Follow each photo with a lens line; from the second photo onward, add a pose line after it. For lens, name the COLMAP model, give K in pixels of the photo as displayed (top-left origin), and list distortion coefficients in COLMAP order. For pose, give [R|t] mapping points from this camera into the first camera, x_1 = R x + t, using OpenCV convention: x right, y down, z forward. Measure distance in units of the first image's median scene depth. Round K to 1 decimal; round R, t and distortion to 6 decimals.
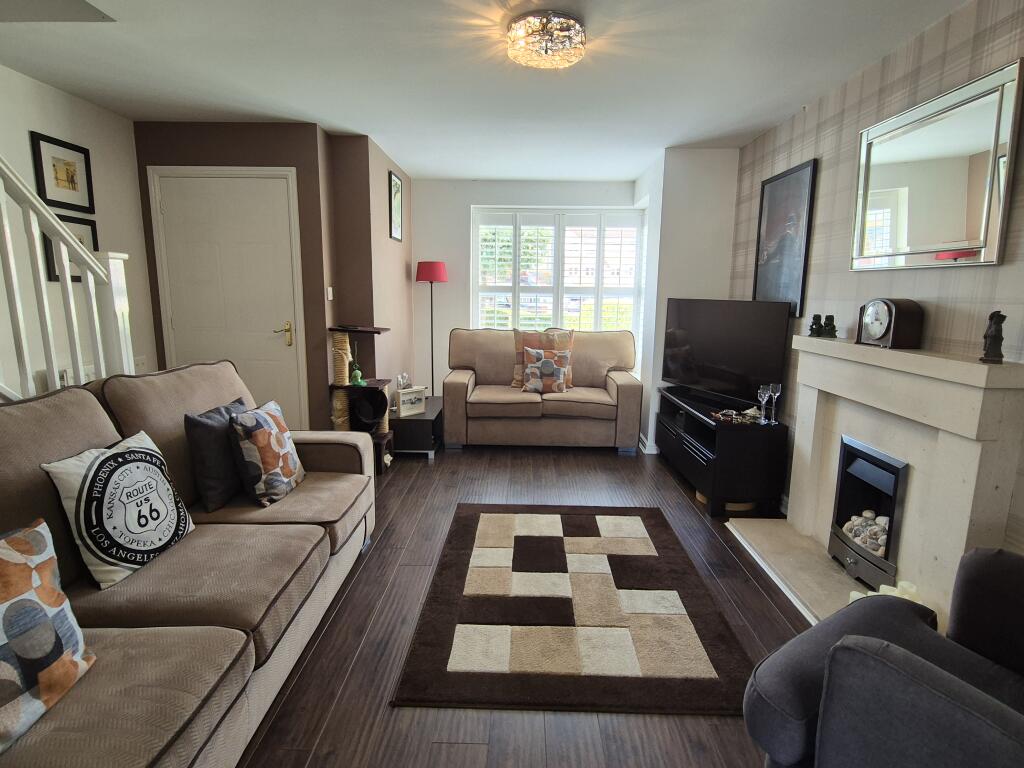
lens RADIAL K [[550.5, 0, 512.0], [0, 550.5, 384.0], [0, 0, 1]] dist [0.001215, -0.000191]
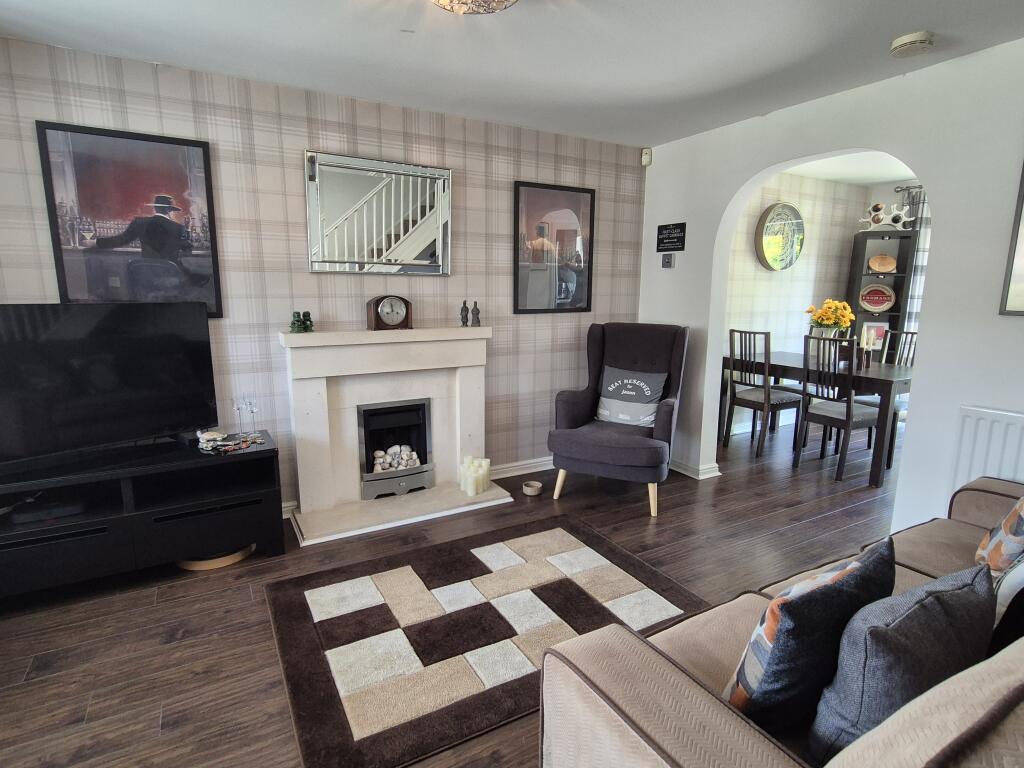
lens RADIAL K [[550.5, 0, 512.0], [0, 550.5, 384.0], [0, 0, 1]] dist [0.001215, -0.000191]
pose [[-0.517031, -0.161173, 0.840656, -0.573231], [0.131497, 0.955499, 0.264066, -0.219151], [-0.845806, 0.247074, -0.472828, 1.192046]]
